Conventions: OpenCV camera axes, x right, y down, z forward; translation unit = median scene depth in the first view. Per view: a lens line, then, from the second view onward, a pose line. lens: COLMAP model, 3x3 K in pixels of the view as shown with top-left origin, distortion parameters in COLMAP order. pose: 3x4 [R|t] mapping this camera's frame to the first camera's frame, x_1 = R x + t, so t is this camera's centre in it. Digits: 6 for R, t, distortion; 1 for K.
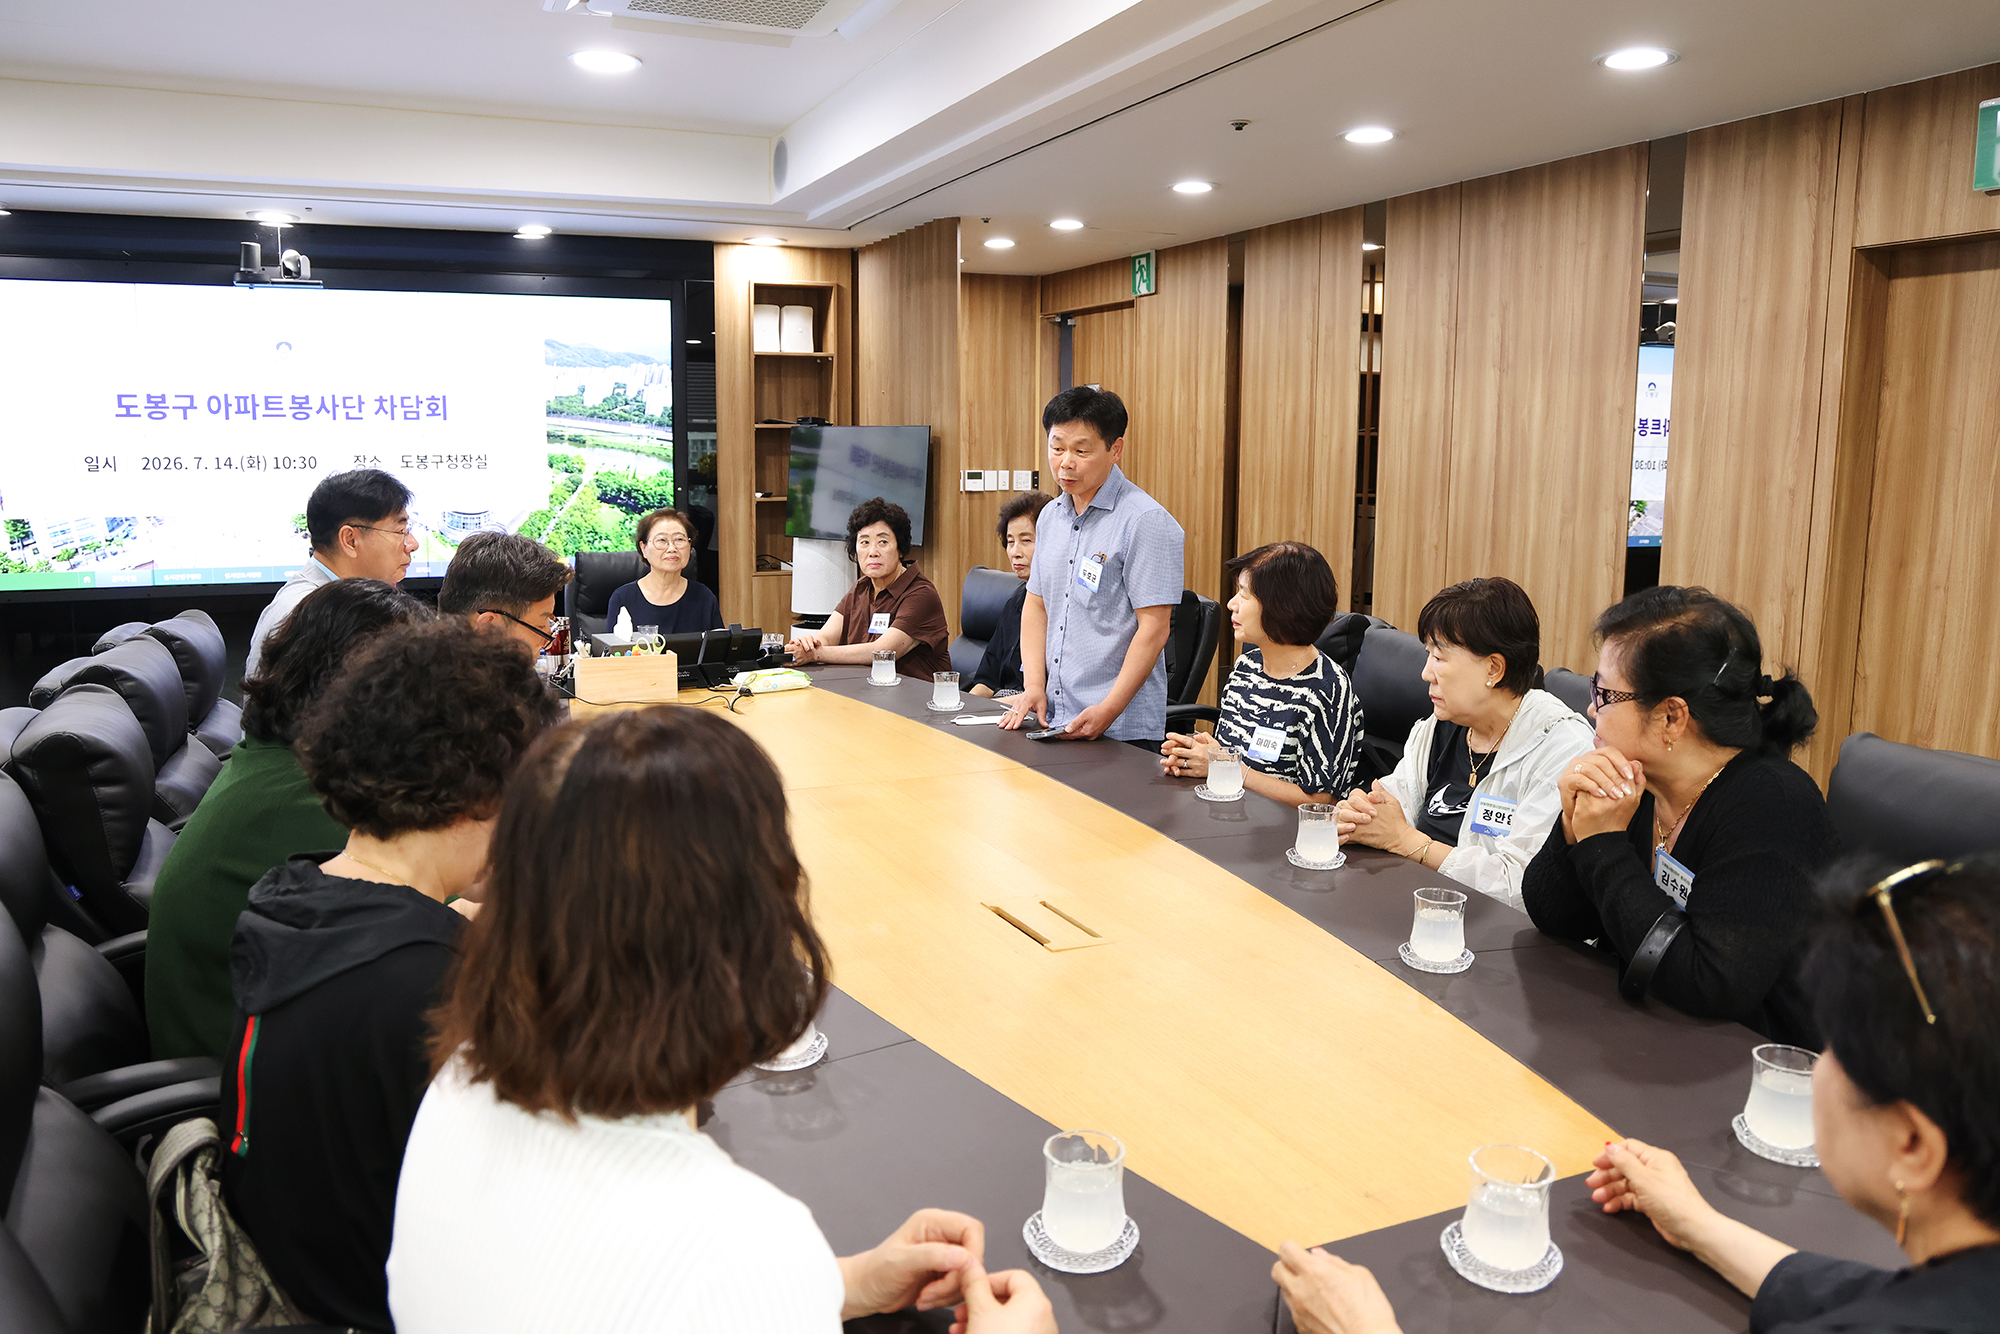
lens RADIAL K [[1575.5, 0, 906.1], [0, 1575.5, 635.7], [0, 0, 1]] dist [0.016718, 0.016121]
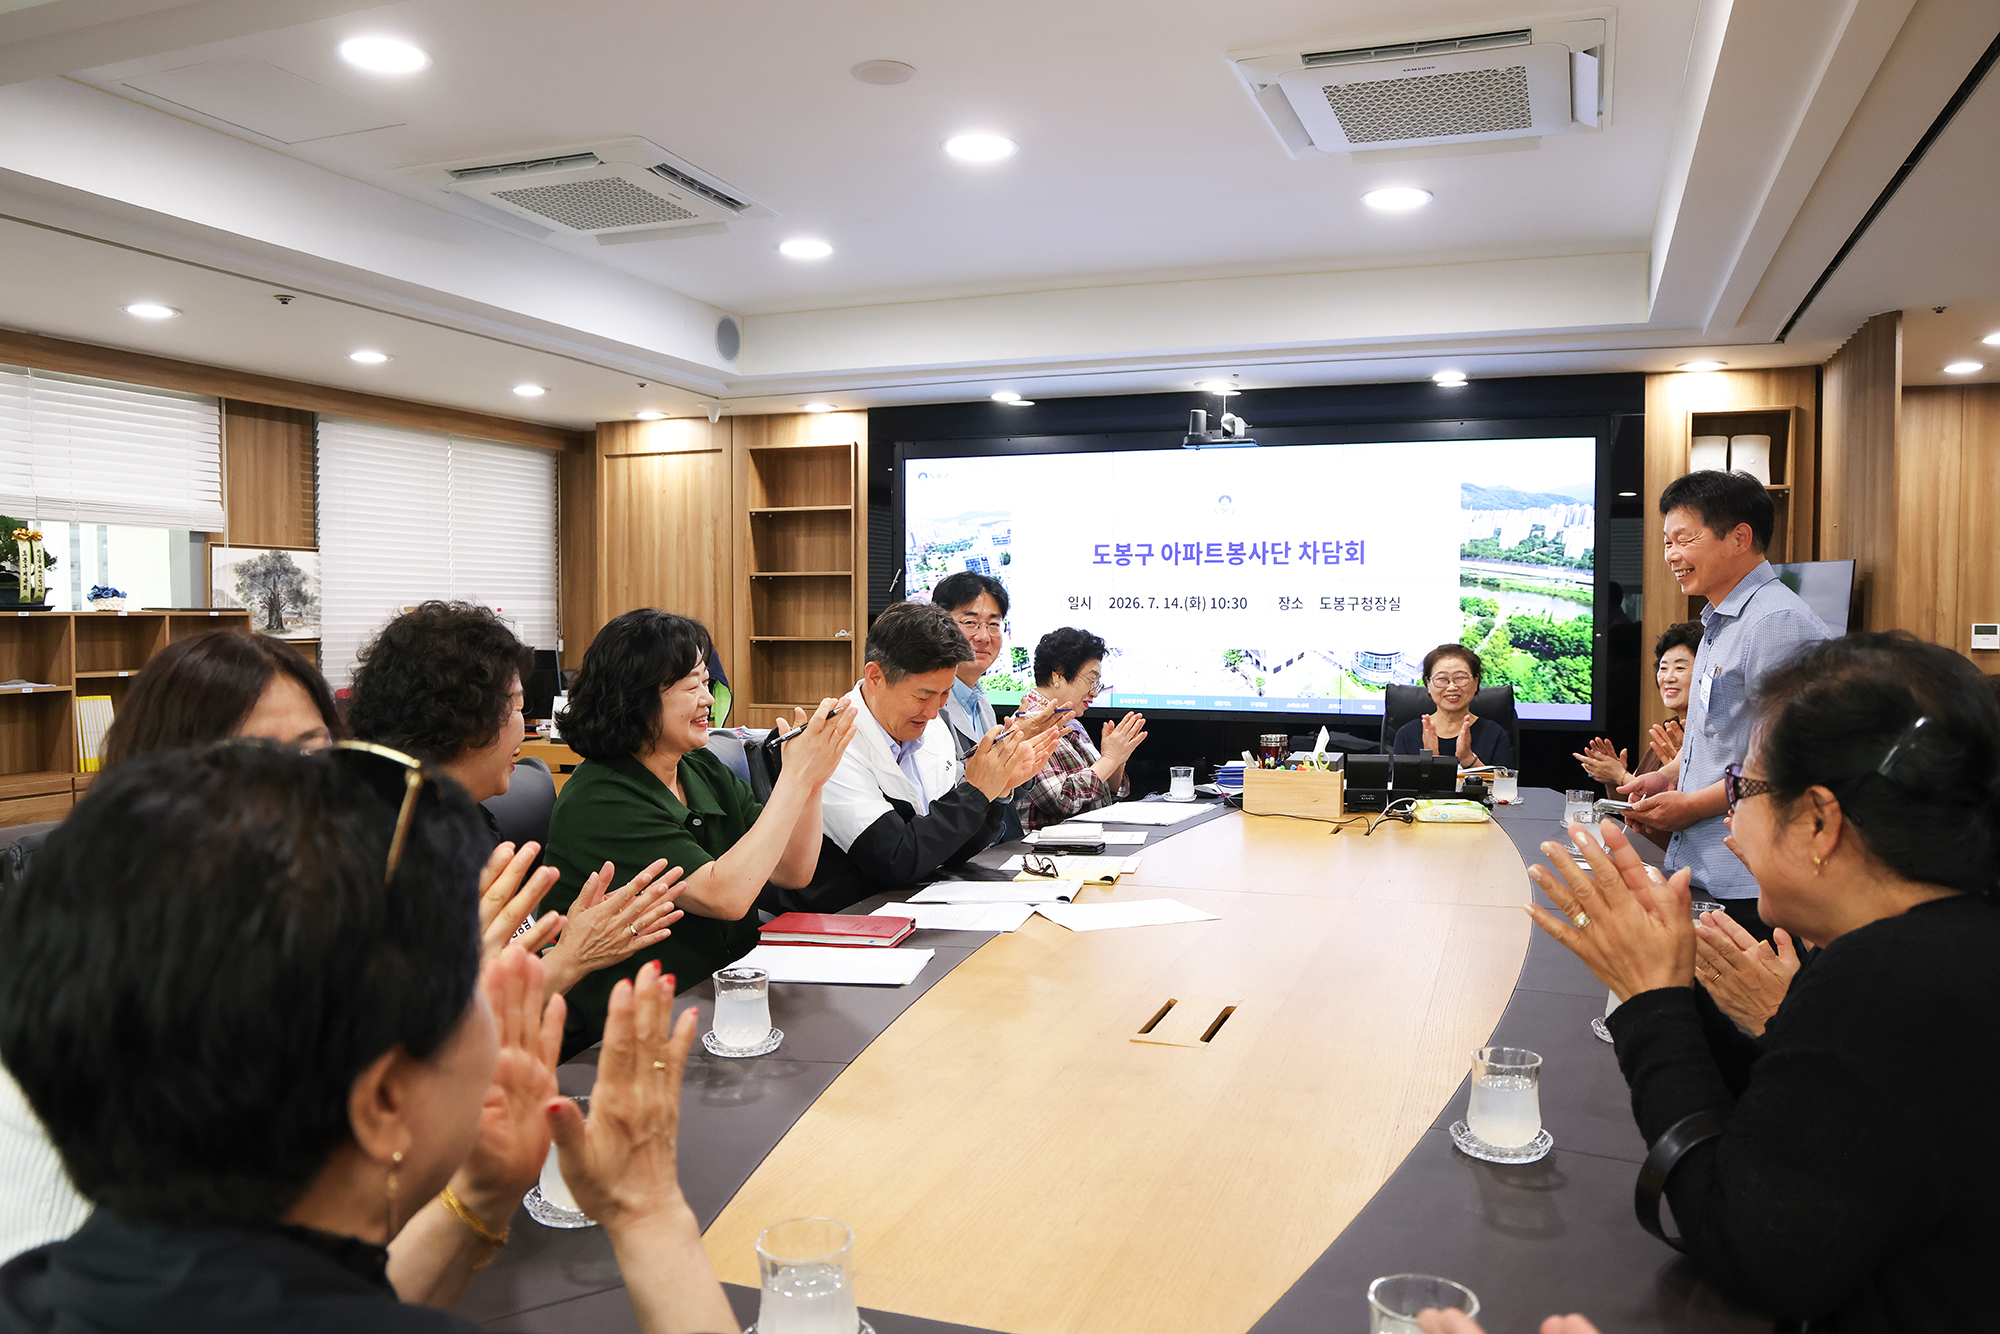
lens RADIAL K [[1575.5, 0, 995.1], [0, 1575.5, 664.4], [0, 0, 1]] dist [0.016718, 0.016121]
pose [[0.767775, 0.028788, -0.640072, 0.188605], [-0.090881, 0.993783, -0.064316, 0.018096], [0.634241, 0.107550, 0.765618, 0.054945]]
